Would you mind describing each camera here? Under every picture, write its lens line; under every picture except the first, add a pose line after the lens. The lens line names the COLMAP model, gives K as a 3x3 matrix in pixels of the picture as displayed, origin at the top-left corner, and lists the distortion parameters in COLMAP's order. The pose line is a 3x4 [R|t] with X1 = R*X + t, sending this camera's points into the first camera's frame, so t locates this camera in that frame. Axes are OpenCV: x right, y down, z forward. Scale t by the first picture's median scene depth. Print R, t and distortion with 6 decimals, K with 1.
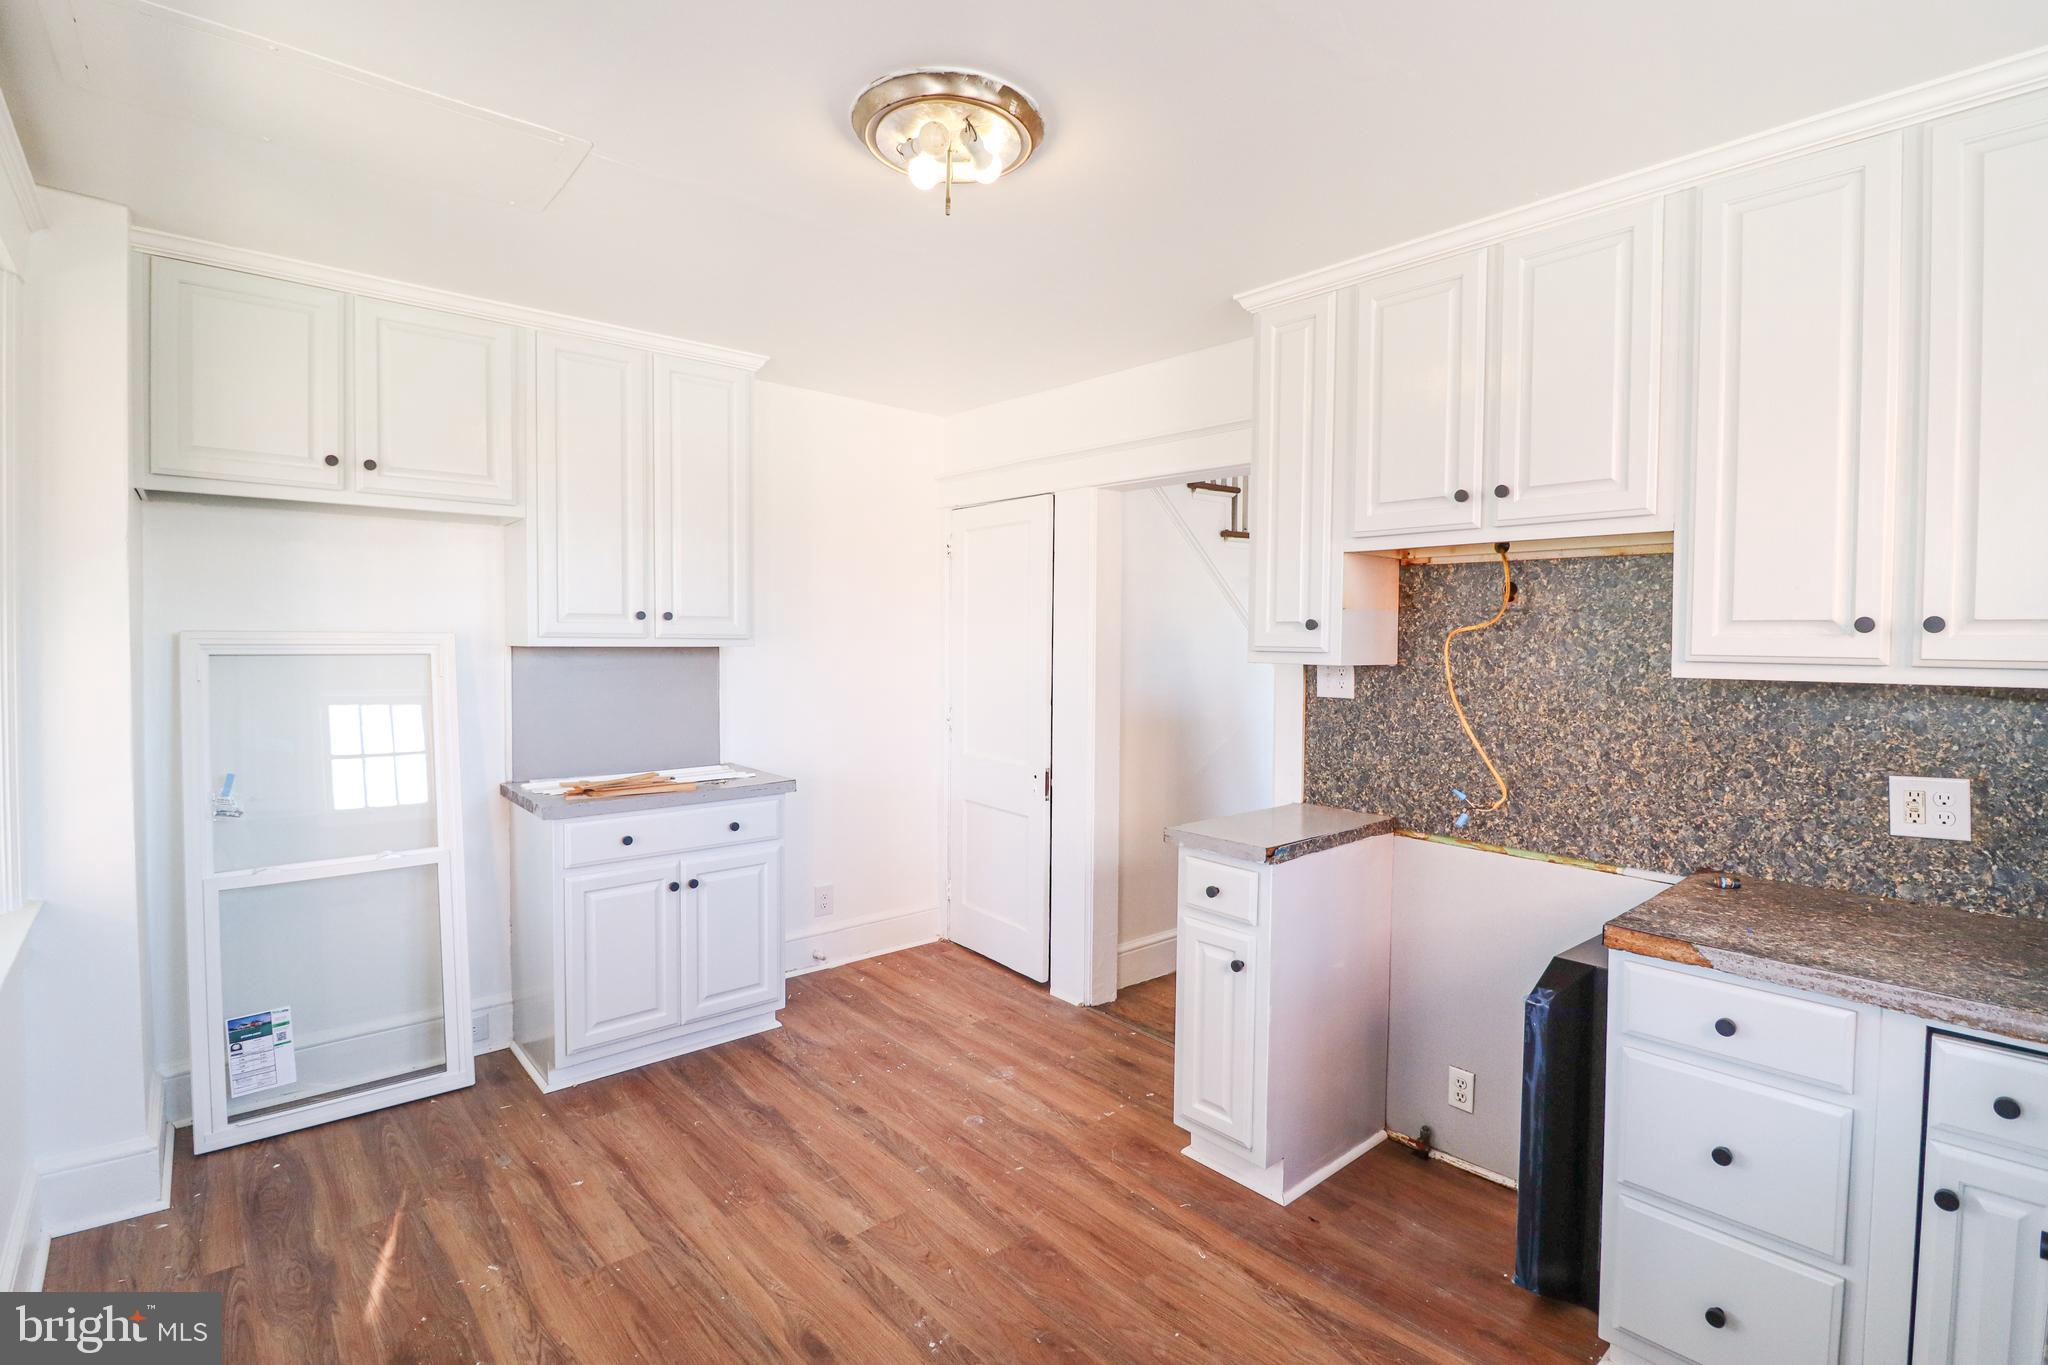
lens RADIAL K [[944.7, 0, 1043.1], [0, 944.7, 669.3], [0, 0, 1]] dist [0.001237, -0.013823]
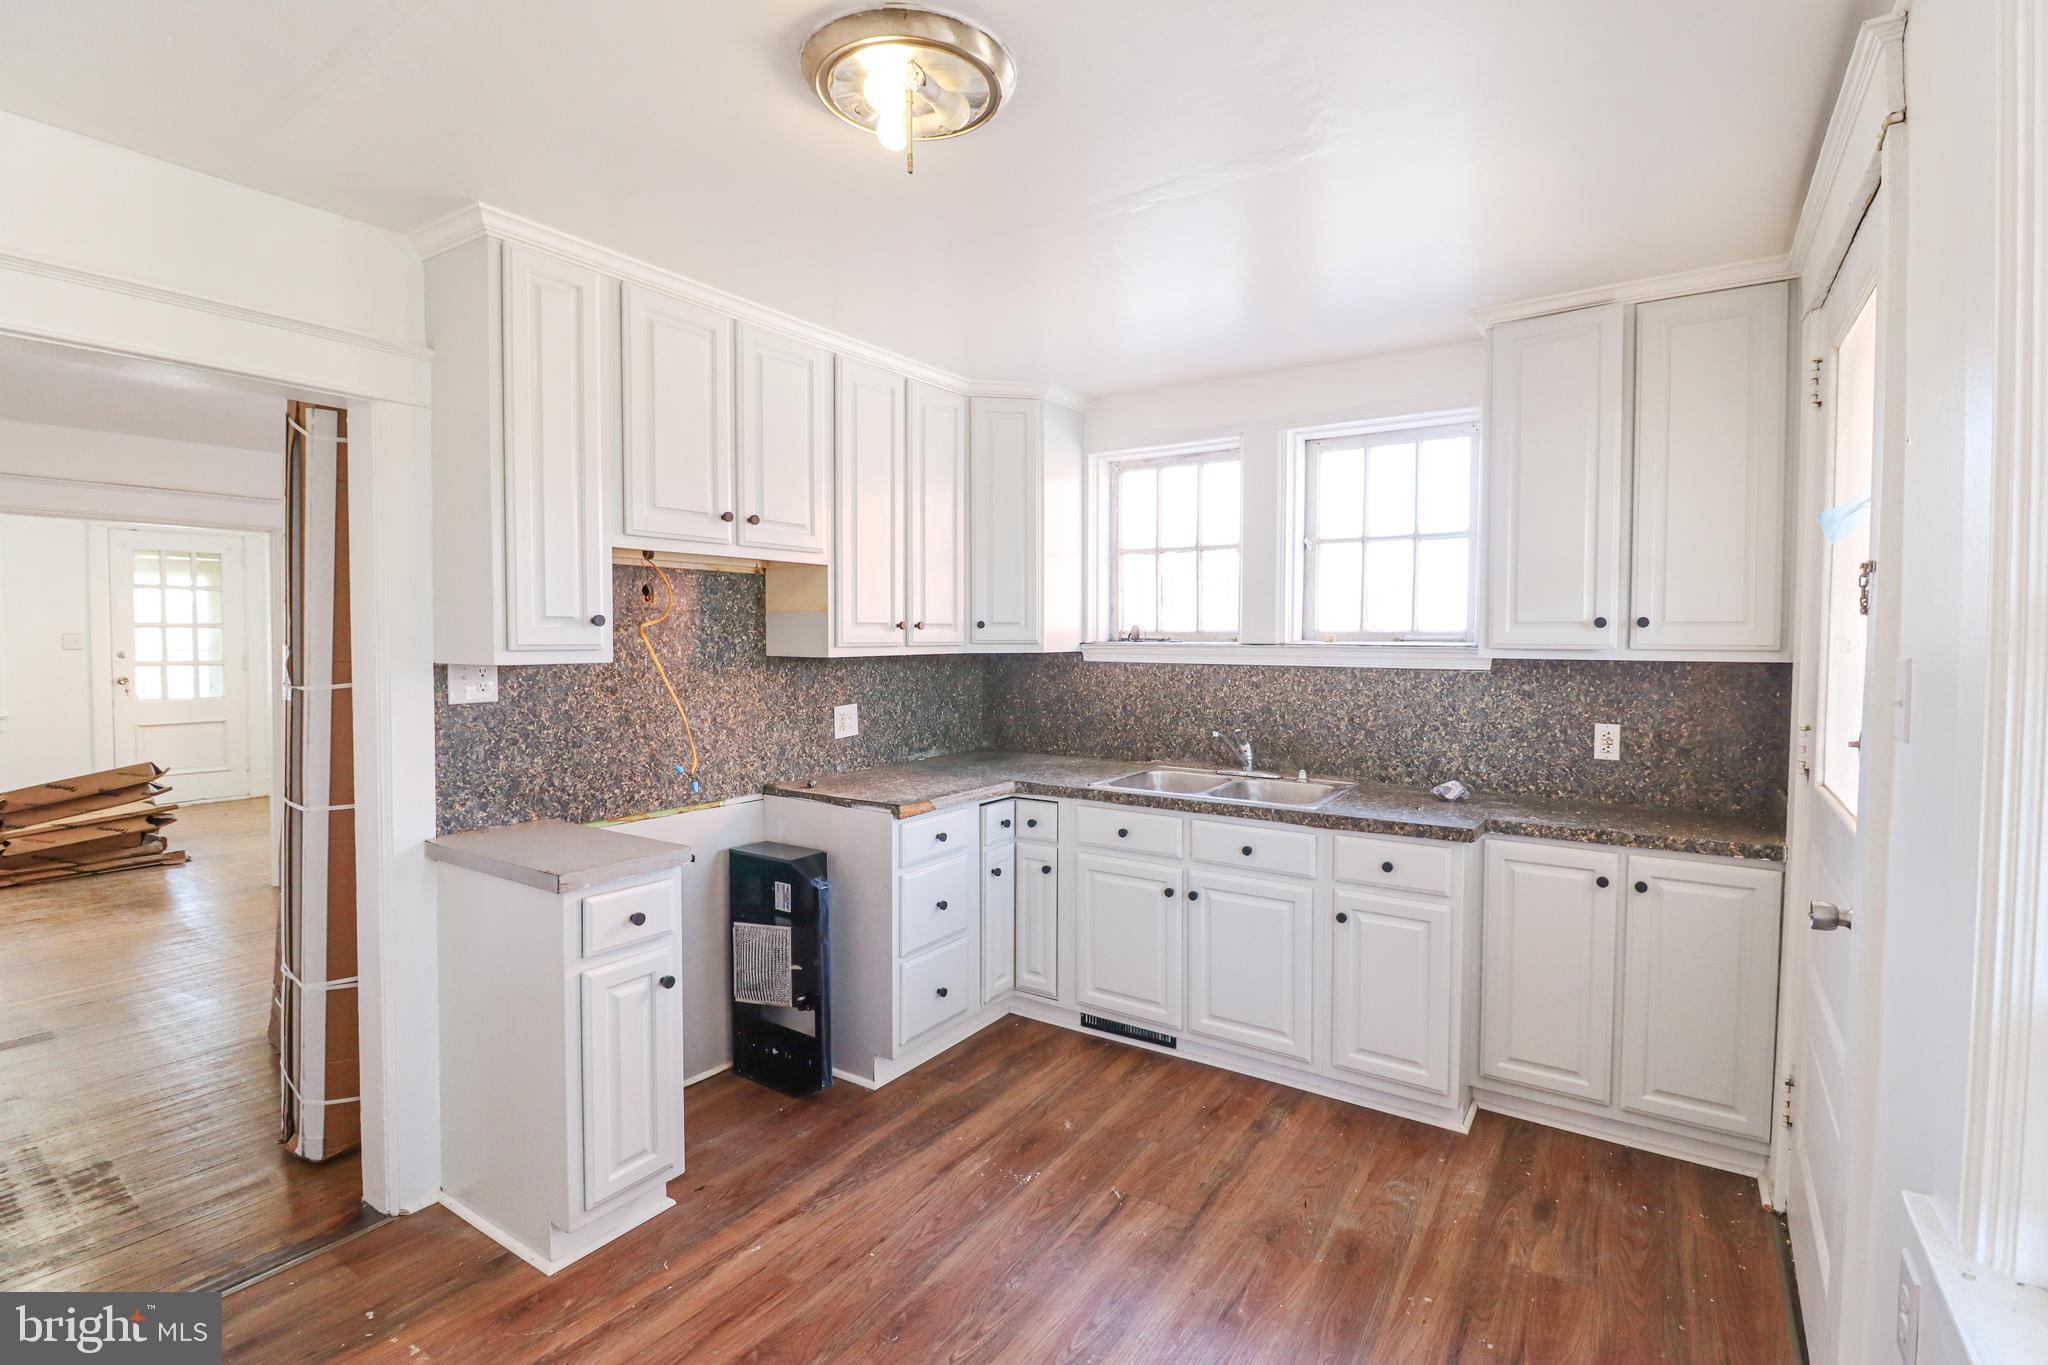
lens RADIAL K [[944.7, 0, 1043.1], [0, 944.7, 669.3], [0, 0, 1]] dist [0.001237, -0.013823]
pose [[-0.252740, -0.048158, 0.966335, -0.742390], [0.025975, 0.998063, 0.056533, -0.040648], [-0.967186, 0.039389, -0.250999, 0.809426]]
